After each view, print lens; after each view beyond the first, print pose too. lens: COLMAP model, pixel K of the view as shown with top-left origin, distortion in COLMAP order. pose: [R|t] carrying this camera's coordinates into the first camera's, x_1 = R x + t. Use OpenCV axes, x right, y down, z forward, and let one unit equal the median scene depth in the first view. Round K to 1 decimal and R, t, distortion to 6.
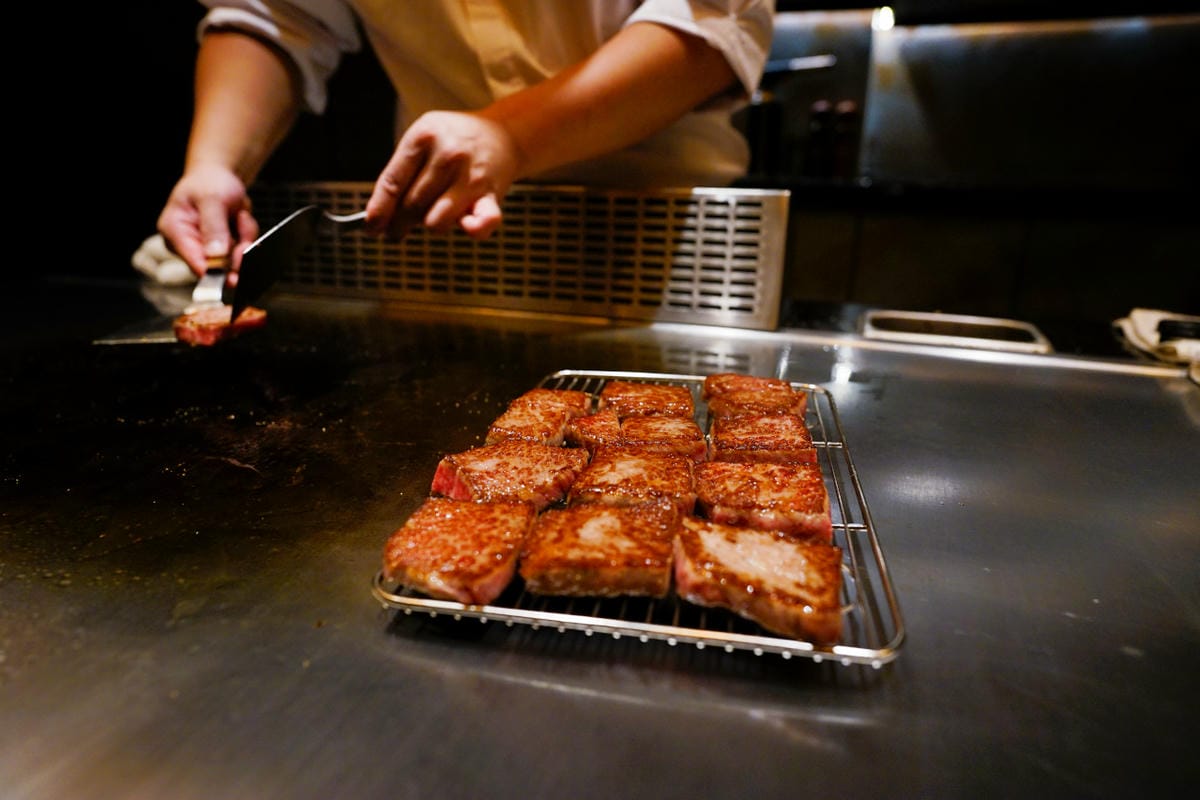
lens RADIAL K [[646.1, 0, 600.0], [0, 646.1, 400.0], [0, 0, 1]] dist [-0.000072, 0.000021]
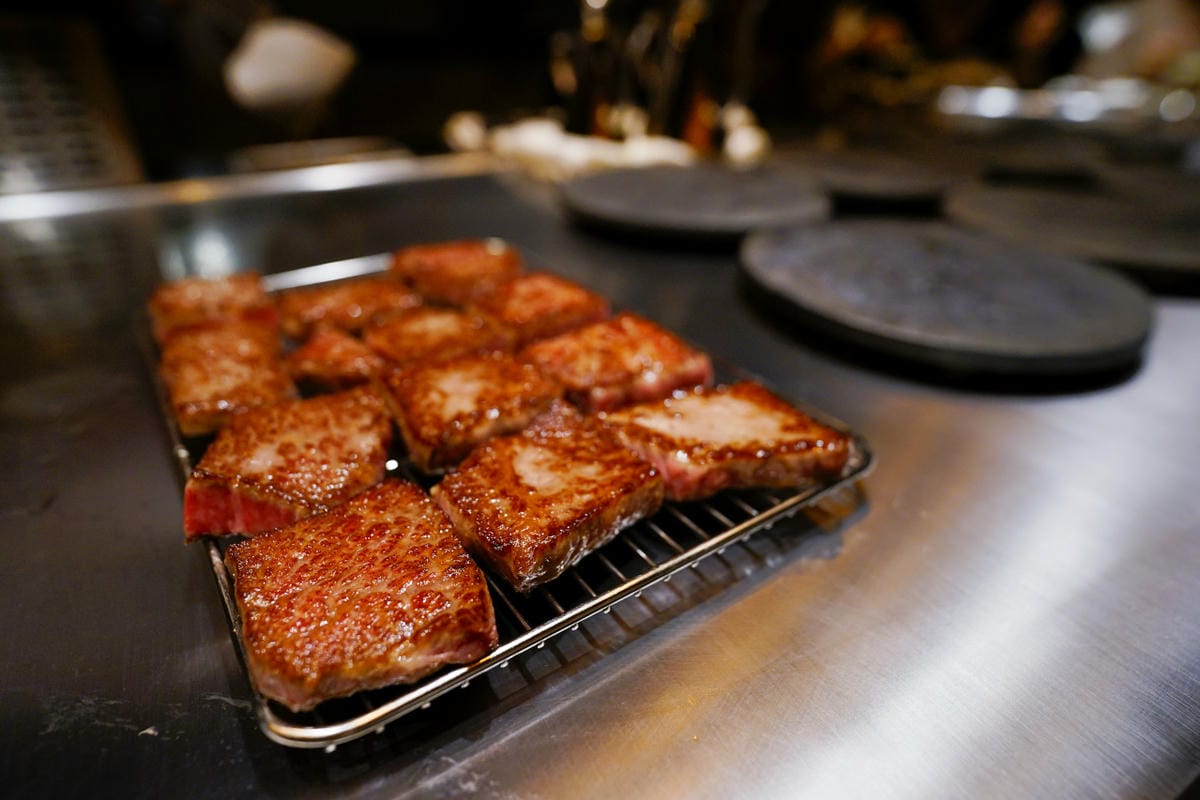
lens RADIAL K [[646.1, 0, 600.0], [0, 646.1, 400.0], [0, 0, 1]] dist [-0.000072, 0.000021]
pose [[0.727778, -0.347892, 0.591024, -0.357747], [0.233378, 0.935985, 0.263567, -0.048207], [-0.644882, -0.053886, 0.762380, 0.414063]]
